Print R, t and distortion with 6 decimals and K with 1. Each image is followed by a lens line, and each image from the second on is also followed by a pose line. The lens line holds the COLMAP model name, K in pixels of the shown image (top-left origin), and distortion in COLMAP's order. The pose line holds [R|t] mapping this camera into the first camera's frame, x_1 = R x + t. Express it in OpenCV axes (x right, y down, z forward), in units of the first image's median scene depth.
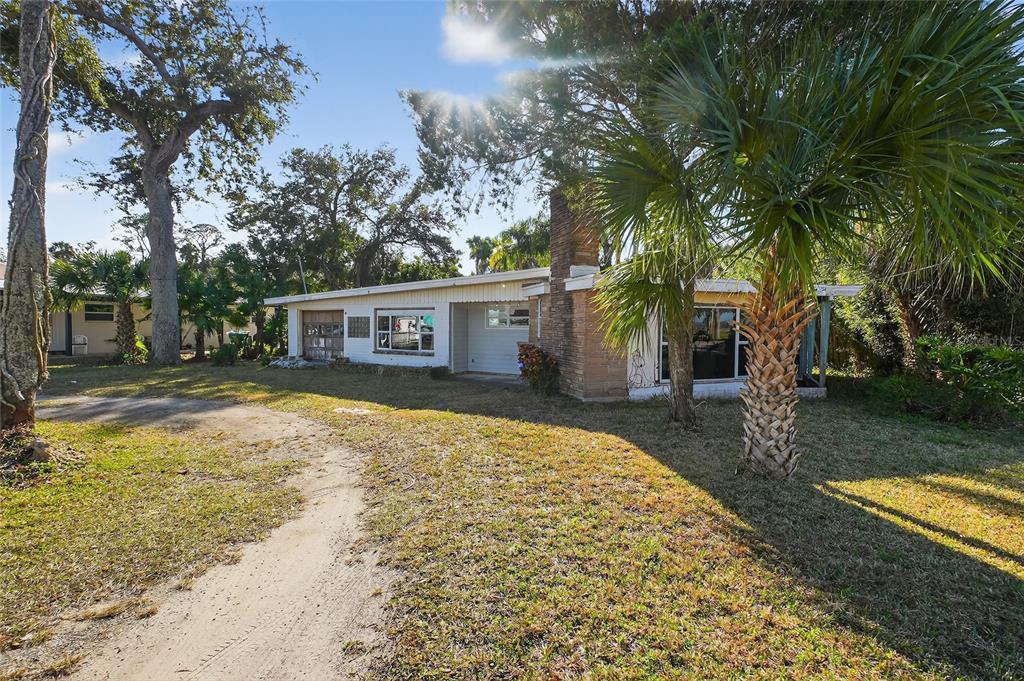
lens RADIAL K [[428.8, 0, 512.0], [0, 428.8, 340.5], [0, 0, 1]] dist [-0.001671, 0.000102]
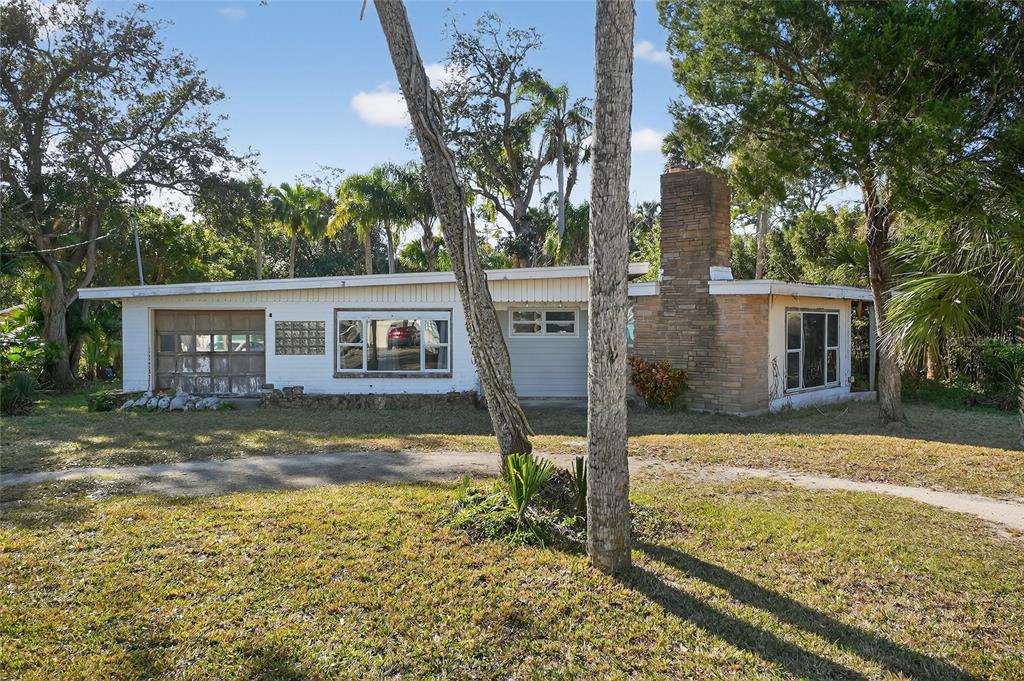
lens RADIAL K [[701.6, 0, 510.6], [0, 701.6, 343.0], [0, 0, 1]] dist [0.009907, -0.001685]
pose [[0.883100, -0.019394, 0.468784, -0.626596], [0.024059, 0.999703, -0.003965, -0.013331], [-0.468568, 0.014780, 0.883304, -0.060087]]
